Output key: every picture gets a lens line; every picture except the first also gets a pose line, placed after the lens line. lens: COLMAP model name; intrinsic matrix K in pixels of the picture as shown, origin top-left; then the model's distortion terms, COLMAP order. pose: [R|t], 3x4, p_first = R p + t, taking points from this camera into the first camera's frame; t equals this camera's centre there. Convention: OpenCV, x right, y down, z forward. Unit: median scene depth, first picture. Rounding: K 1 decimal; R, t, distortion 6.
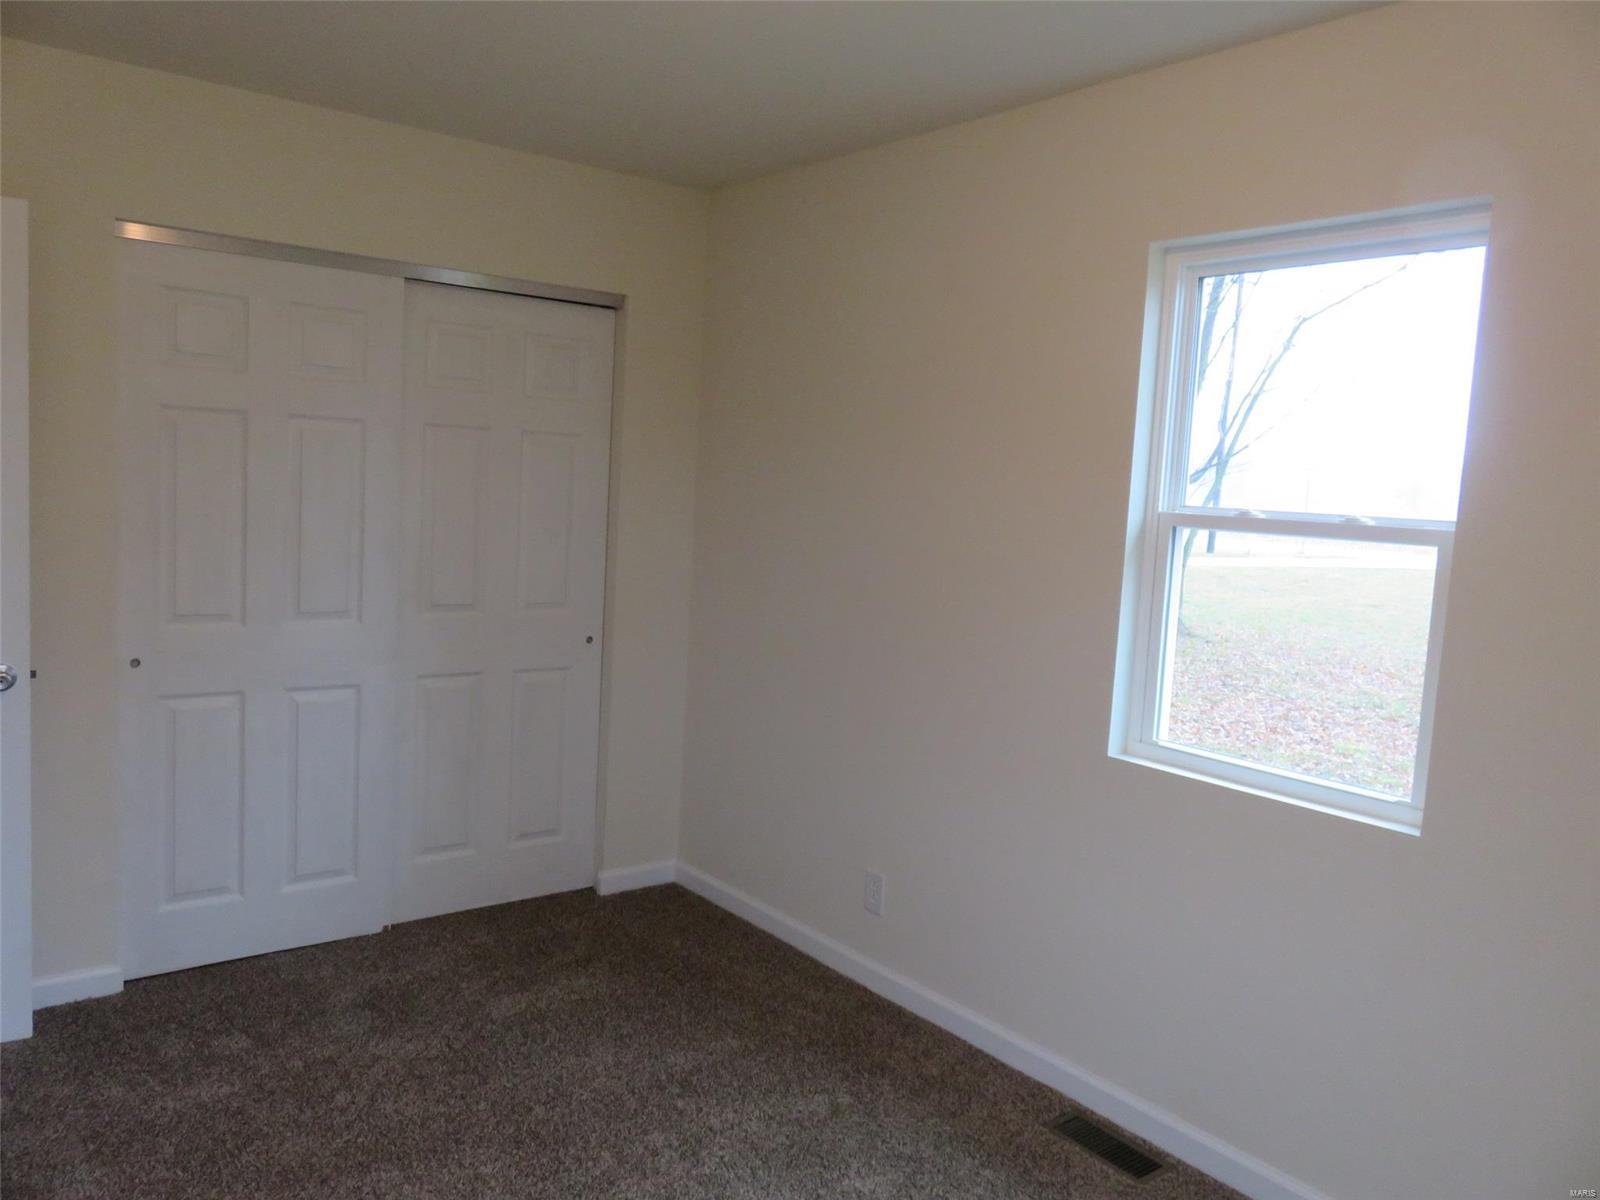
lens RADIAL K [[1193.0, 0, 796.8], [0, 1193.0, 600.9], [0, 0, 1]] dist [-0.005298, -0.002404]
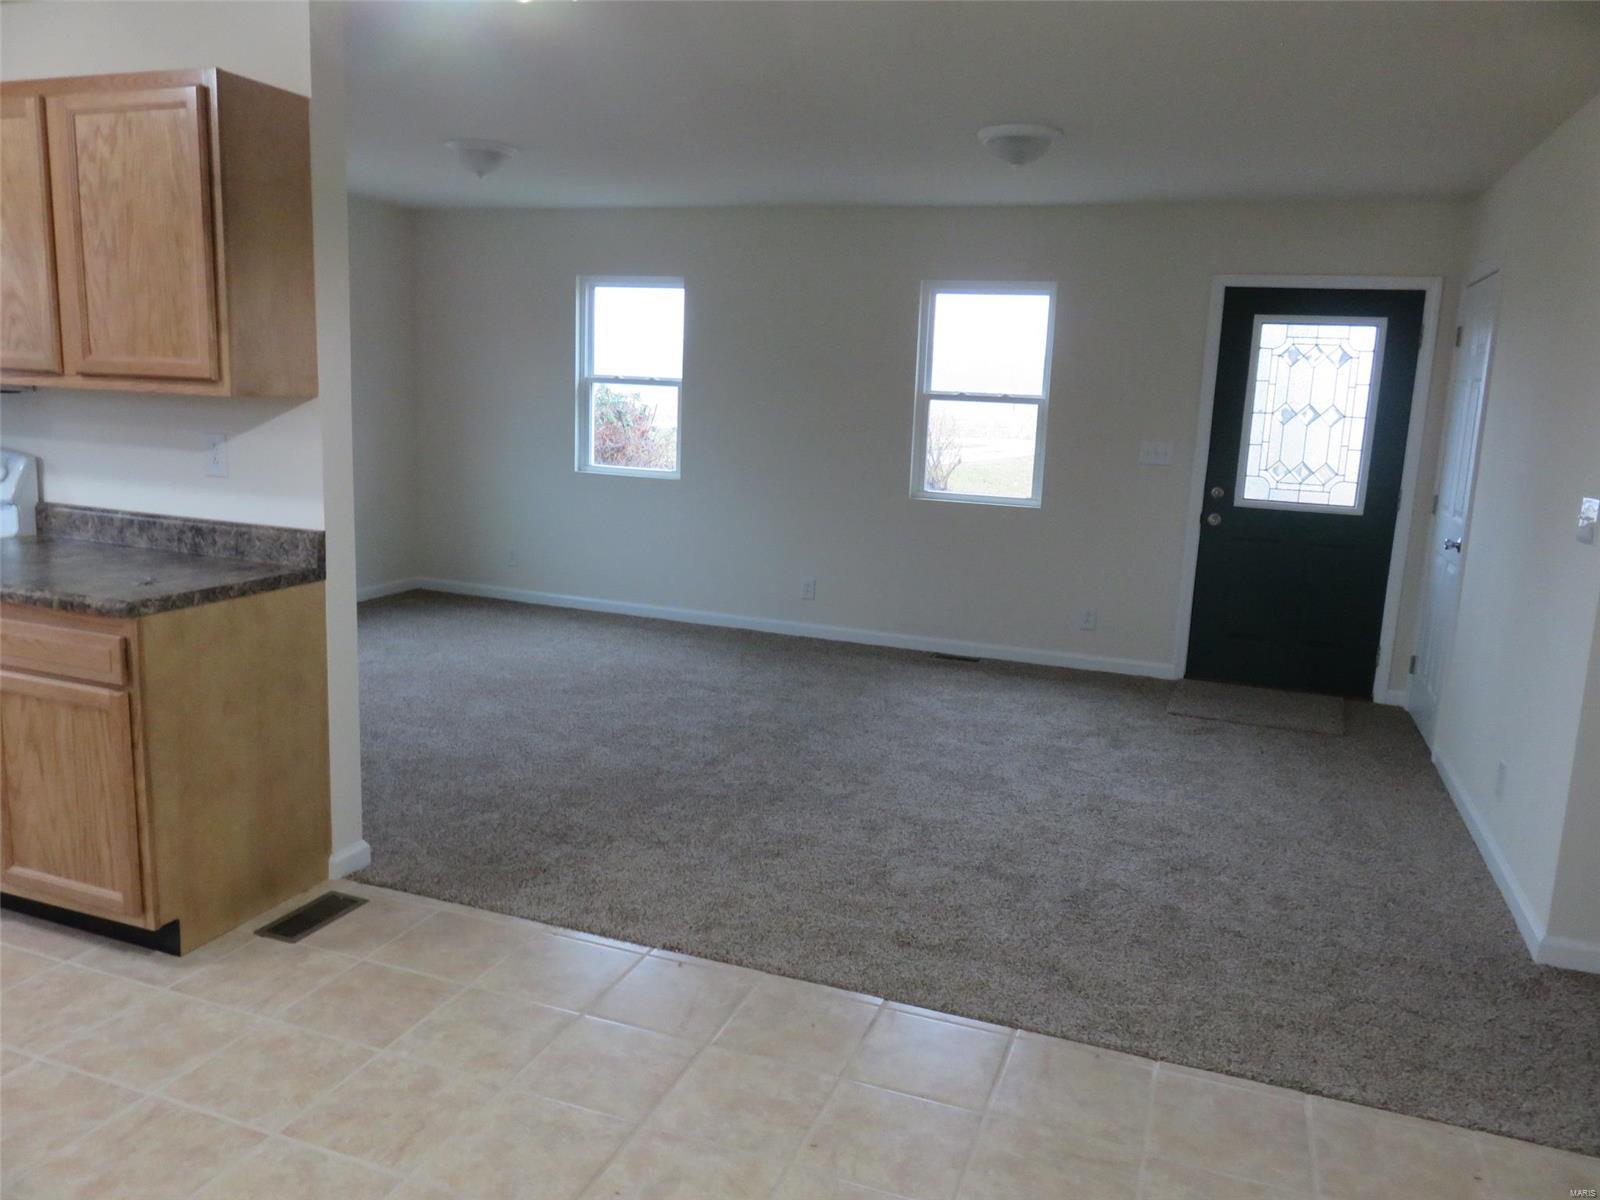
lens RADIAL K [[1189.5, 0, 803.1], [0, 1189.5, 601.2], [0, 0, 1]] dist [-0.013138, 0.001915]
pose [[0.847989, -0.109894, 0.518496, -0.743222], [0.051381, 0.990706, 0.125944, 0.116763], [-0.527517, -0.080159, 0.845754, -1.598729]]
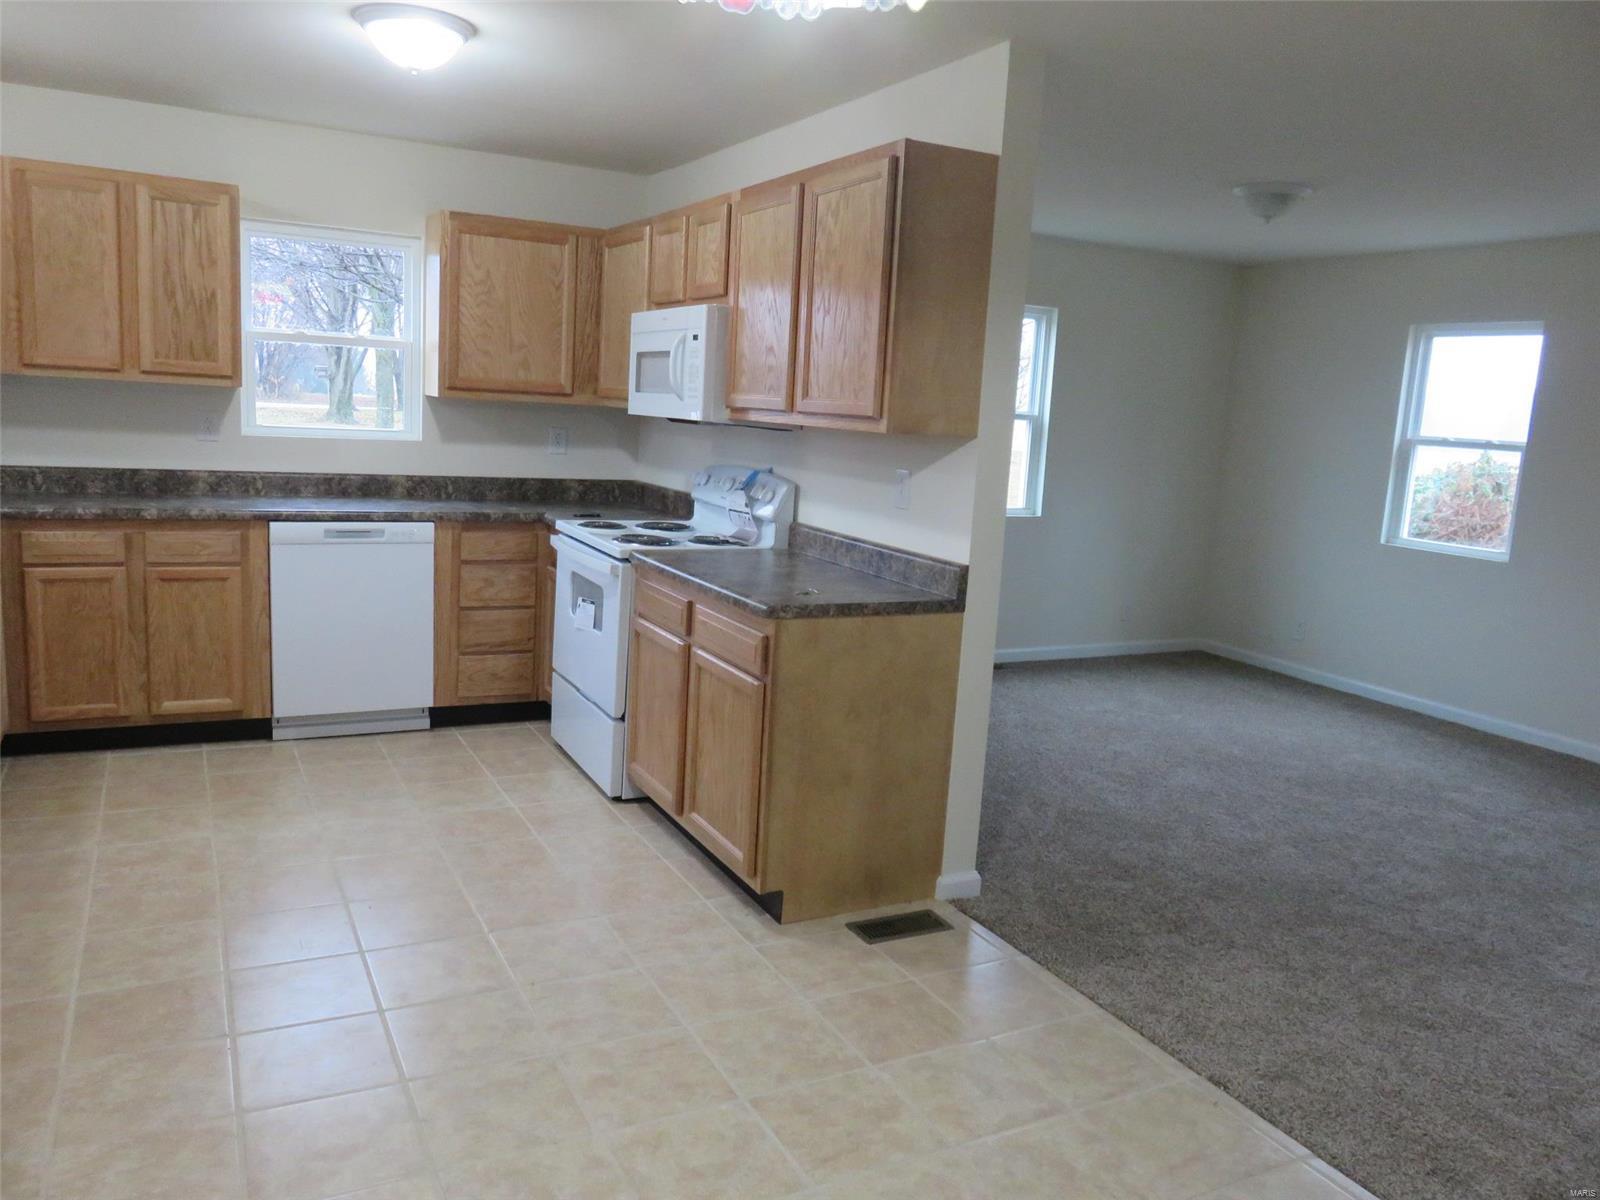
lens RADIAL K [[1193.0, 0, 796.8], [0, 1193.0, 600.9], [0, 0, 1]] dist [-0.005298, -0.002404]
pose [[0.983914, 0.035546, -0.175072, -0.475134], [-0.025214, 0.997826, 0.060891, 0.138316], [0.176856, -0.055497, 0.982671, -1.594574]]
